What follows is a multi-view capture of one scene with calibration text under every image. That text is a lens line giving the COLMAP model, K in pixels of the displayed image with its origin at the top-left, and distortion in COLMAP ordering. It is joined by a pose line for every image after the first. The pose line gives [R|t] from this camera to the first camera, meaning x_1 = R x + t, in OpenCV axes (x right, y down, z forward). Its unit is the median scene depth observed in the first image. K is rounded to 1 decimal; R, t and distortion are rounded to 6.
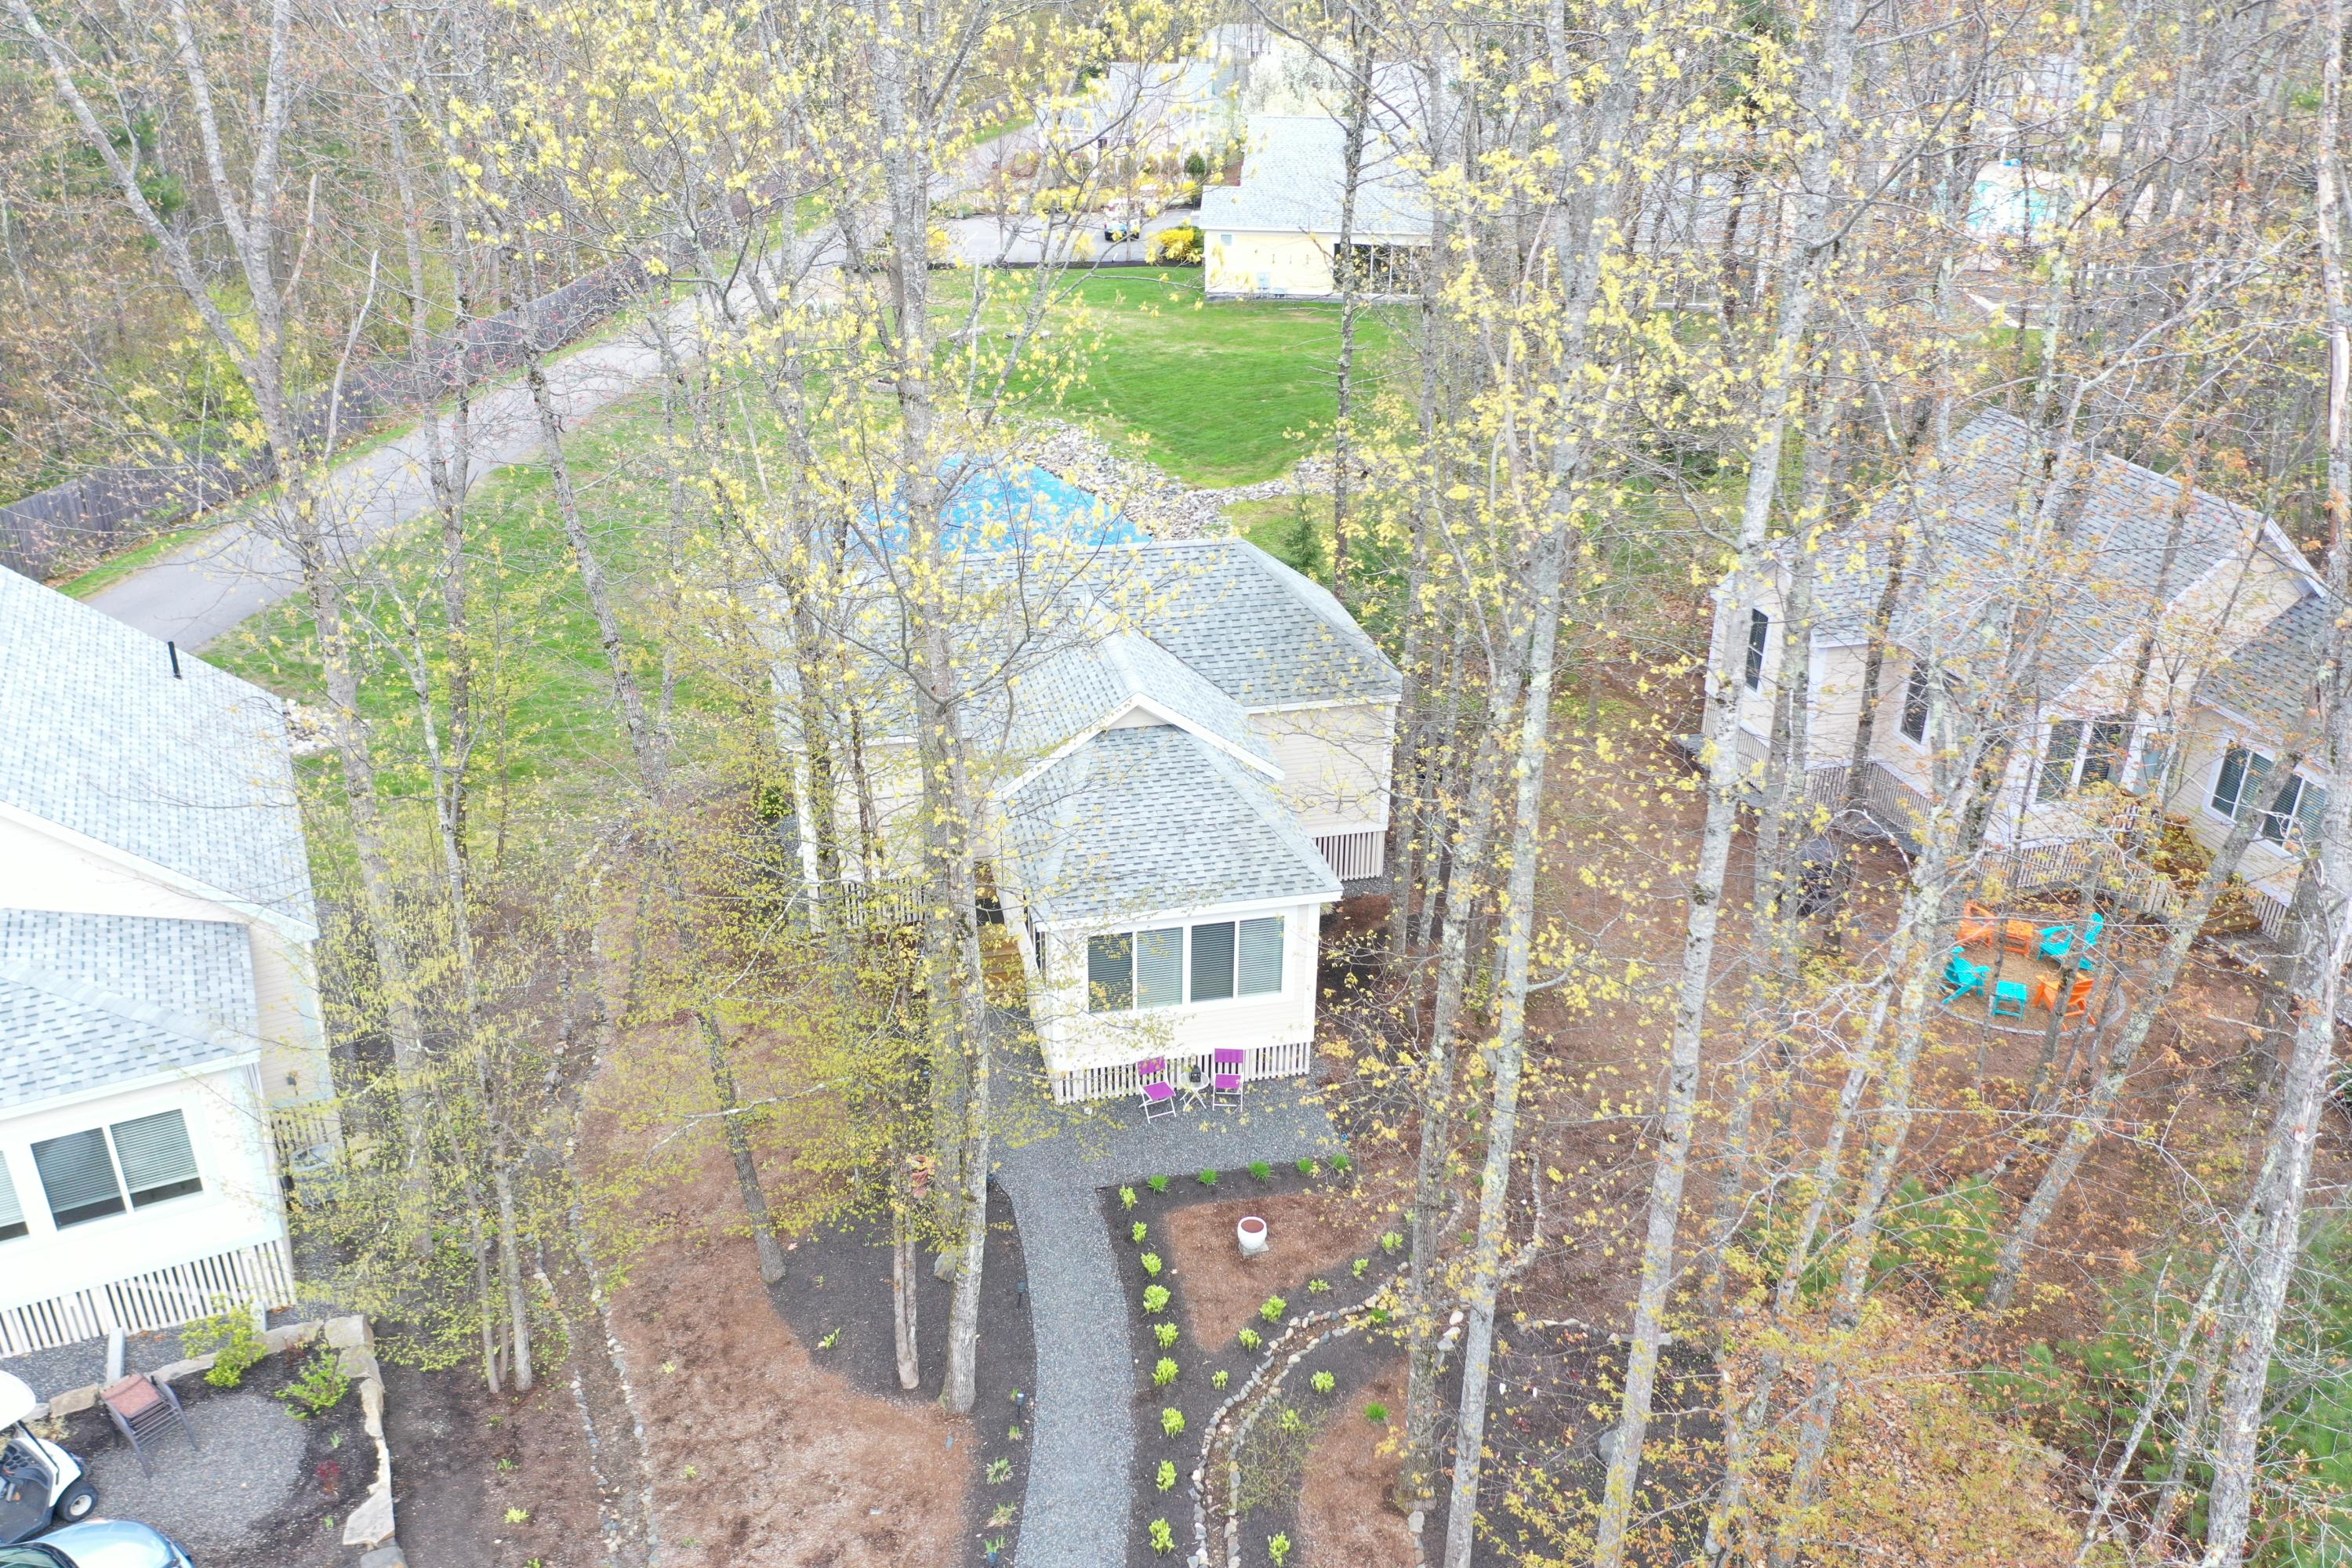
lens RADIAL K [[1855.1, 0, 1176.0], [0, 1855.1, 784.0], [0, 0, 1]] dist [0.004133, -0.006625]
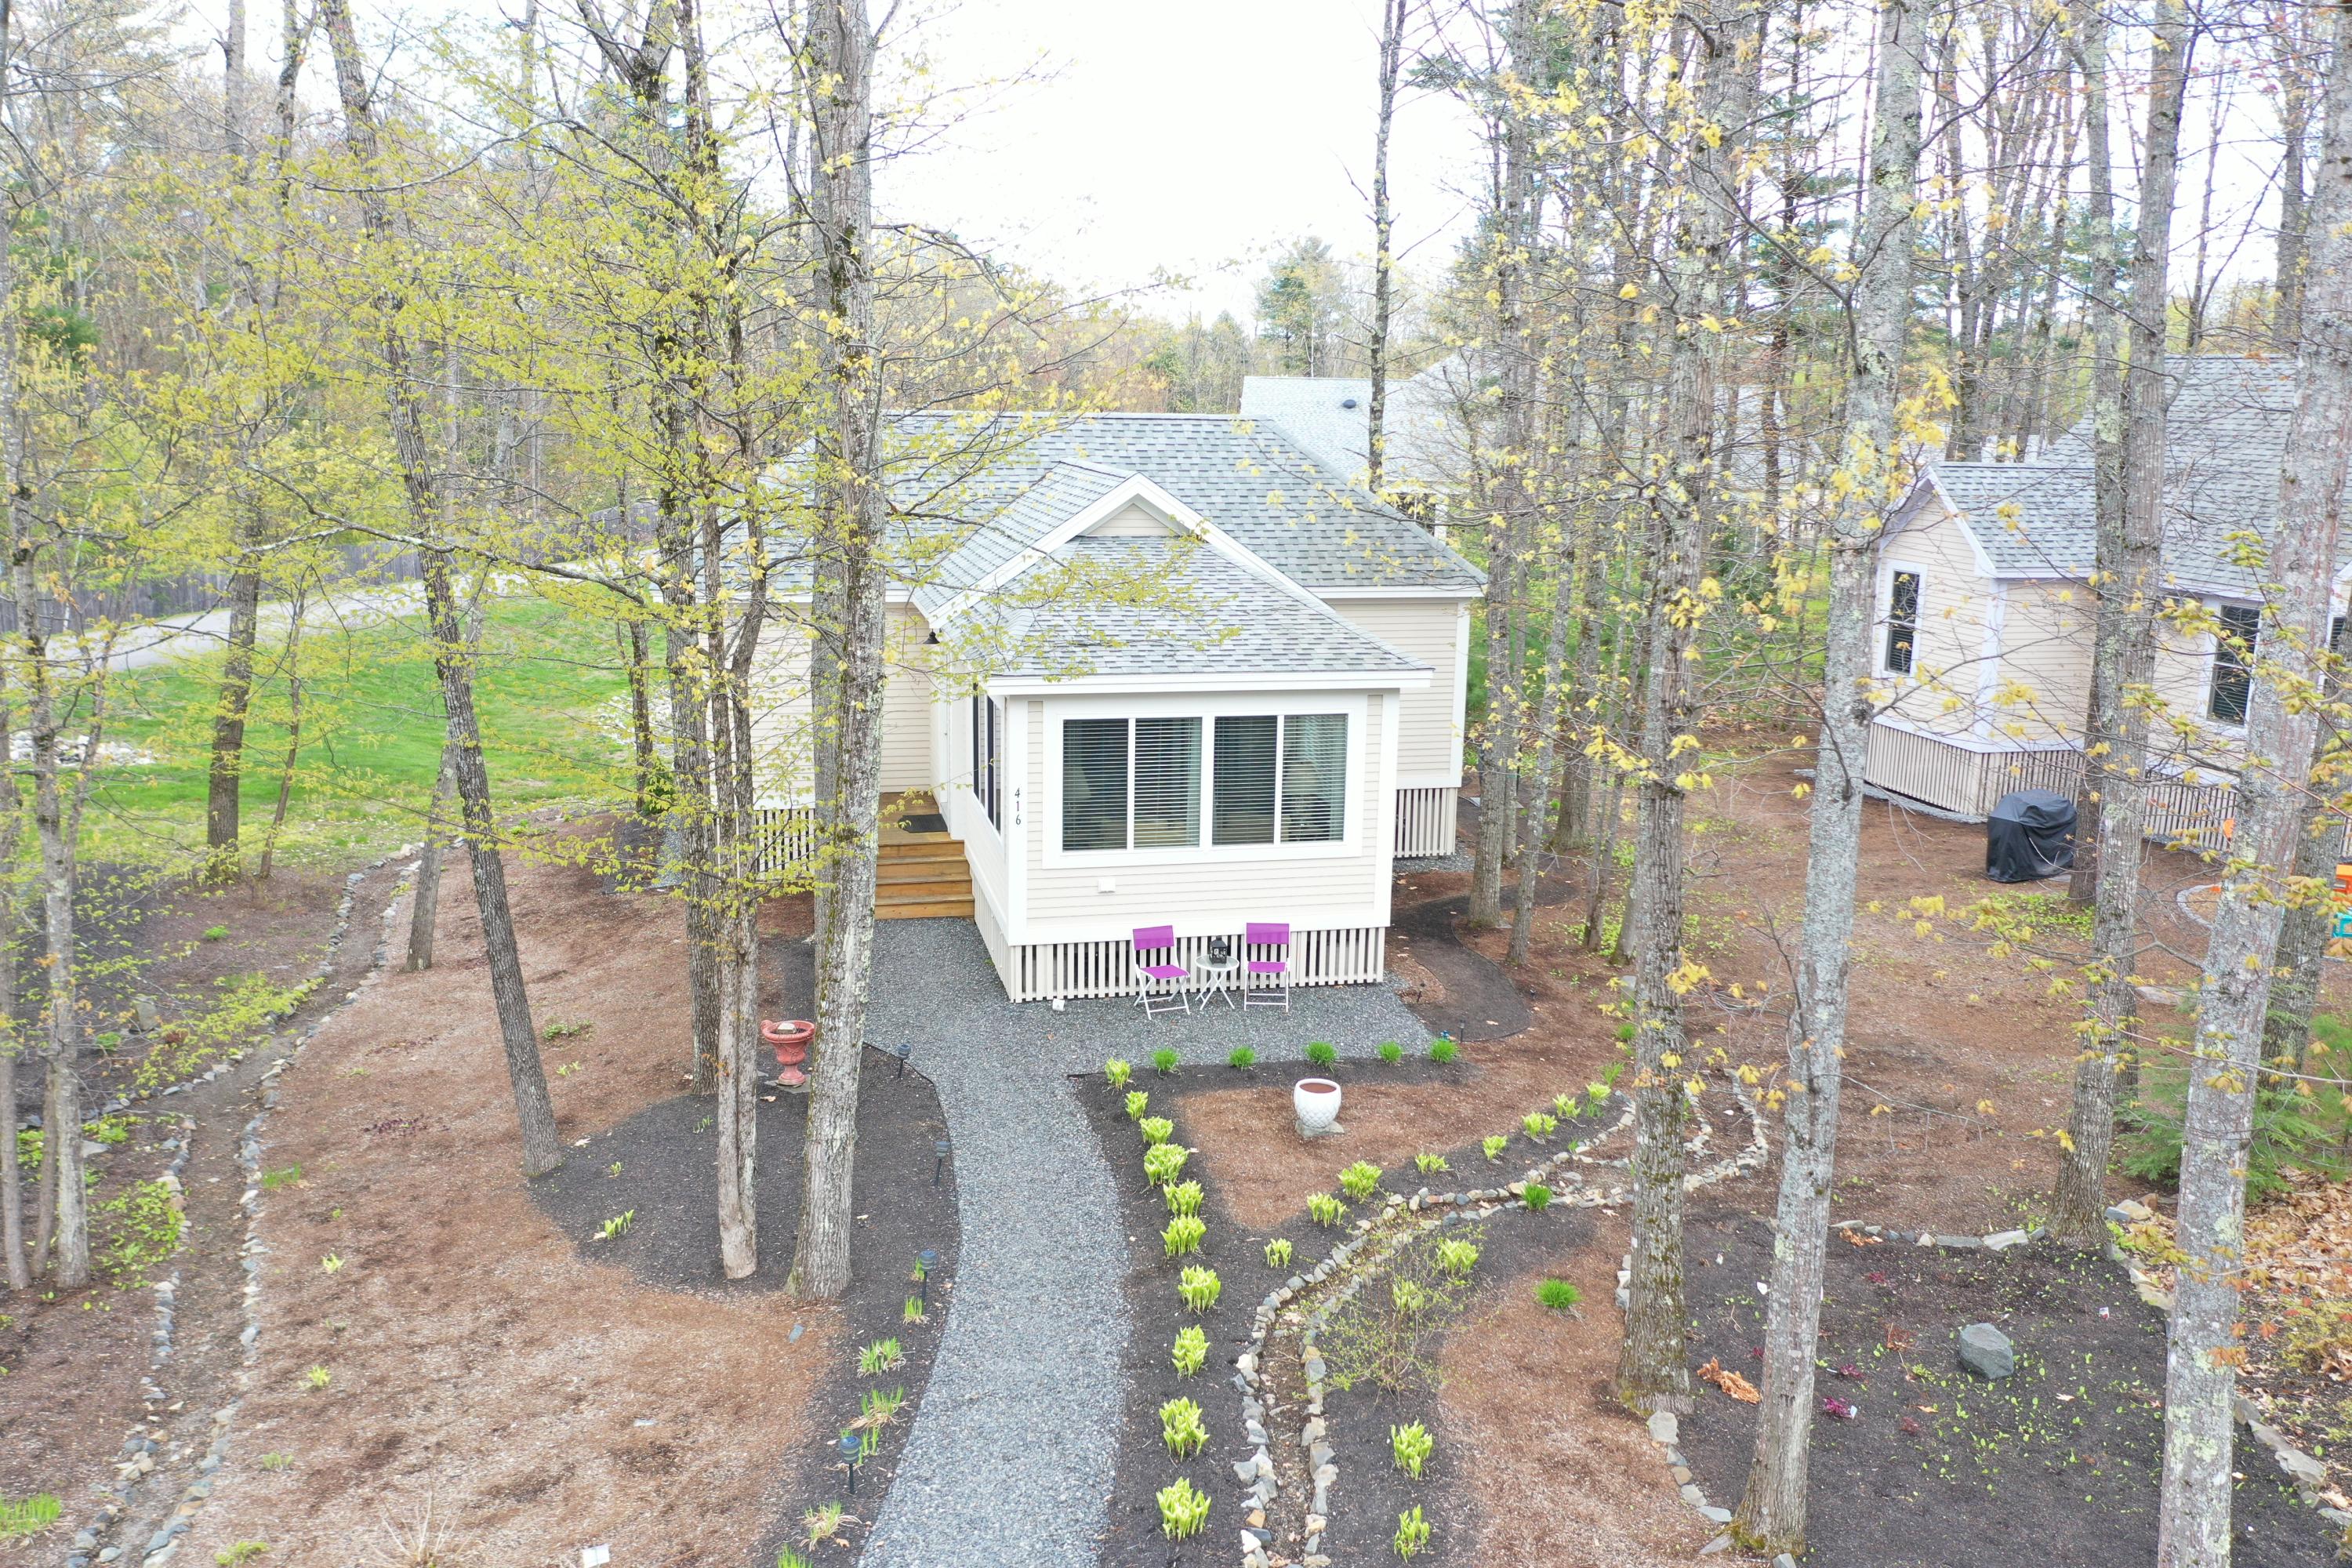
lens RADIAL K [[1855.1, 0, 1176.0], [0, 1855.1, 784.0], [0, 0, 1]] dist [0.004133, -0.006625]
pose [[0.999927, 0.007980, 0.009037, -0.014311], [-0.005570, 0.970565, -0.240774, 0.318520], [-0.010692, 0.240706, 0.970539, 0.407232]]
